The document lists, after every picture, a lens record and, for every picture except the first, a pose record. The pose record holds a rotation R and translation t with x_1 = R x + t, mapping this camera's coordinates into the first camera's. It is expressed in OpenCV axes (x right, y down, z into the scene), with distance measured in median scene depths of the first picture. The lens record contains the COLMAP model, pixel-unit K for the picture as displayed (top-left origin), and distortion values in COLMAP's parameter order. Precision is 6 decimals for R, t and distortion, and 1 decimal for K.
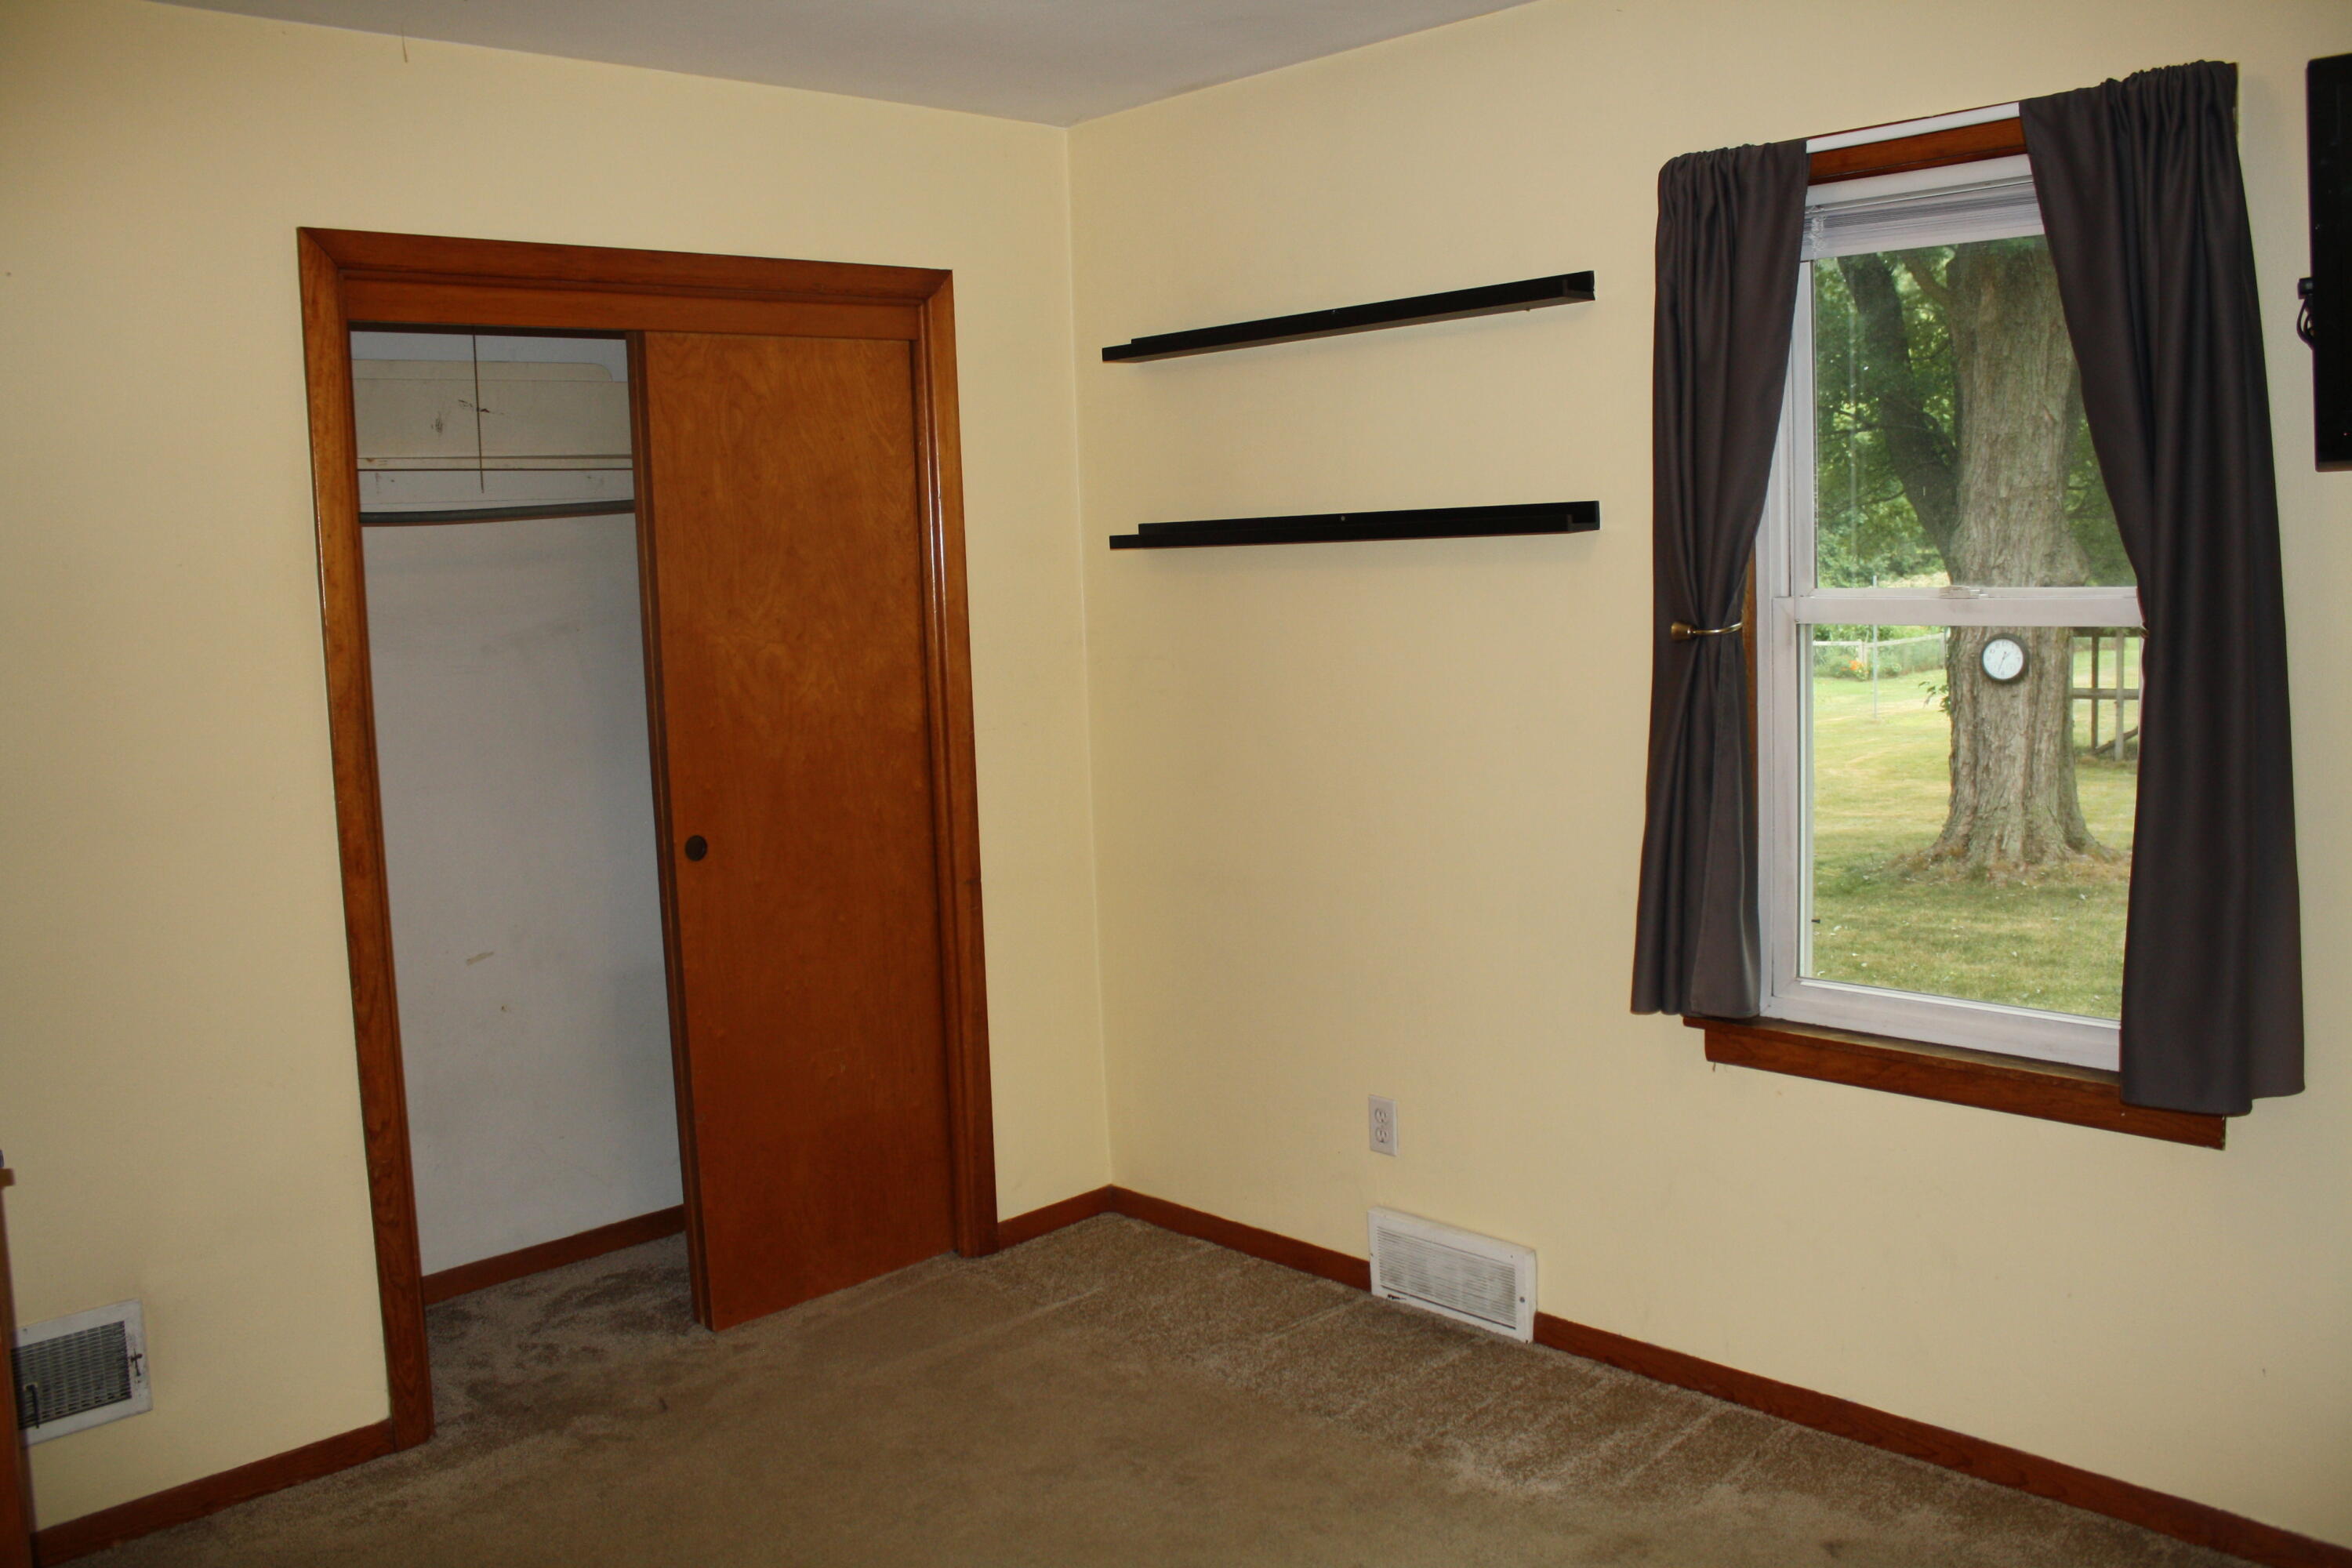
lens RADIAL K [[1977.1, 0, 1177.9], [0, 1977.1, 747.4], [0, 0, 1]] dist [-0.178397, 0.177400]
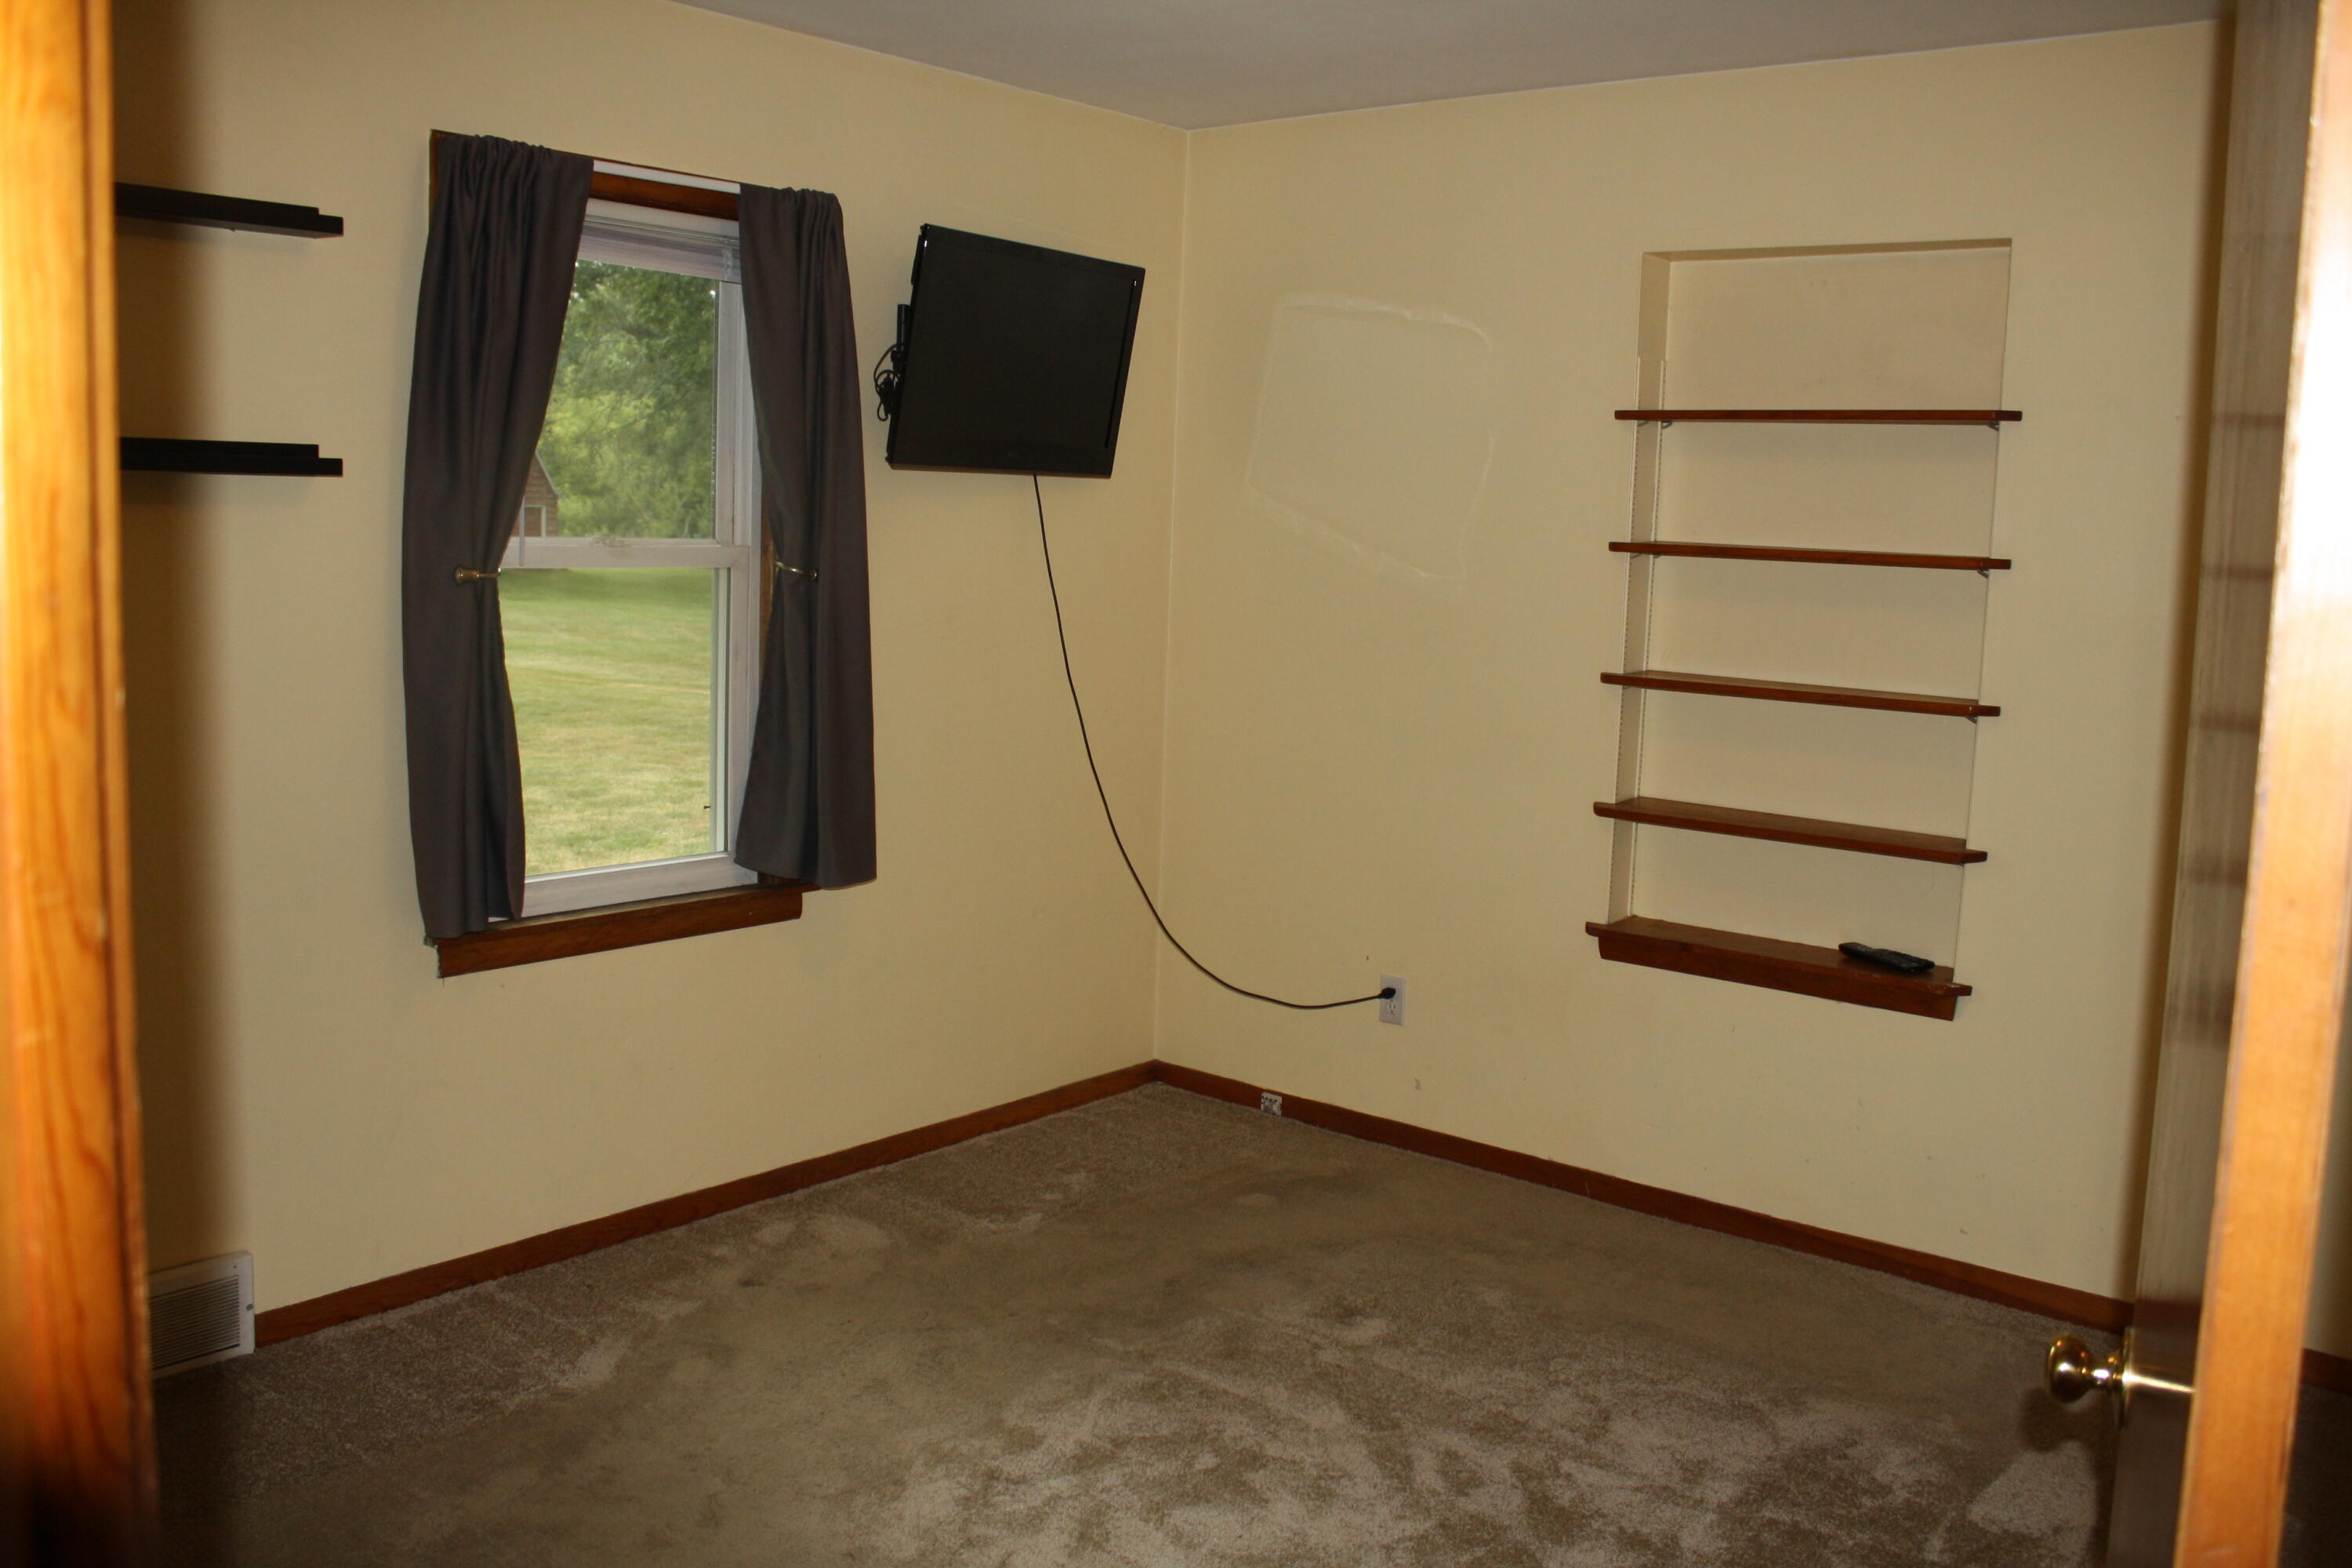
lens RADIAL K [[1977.1, 0, 1177.9], [0, 1977.1, 747.4], [0, 0, 1]] dist [-0.178397, 0.177400]
pose [[-0.113157, -0.087777, 0.989692, -0.929774], [0.066597, 0.993180, 0.095701, -0.045743], [-0.991343, 0.076739, -0.106539, 0.802342]]
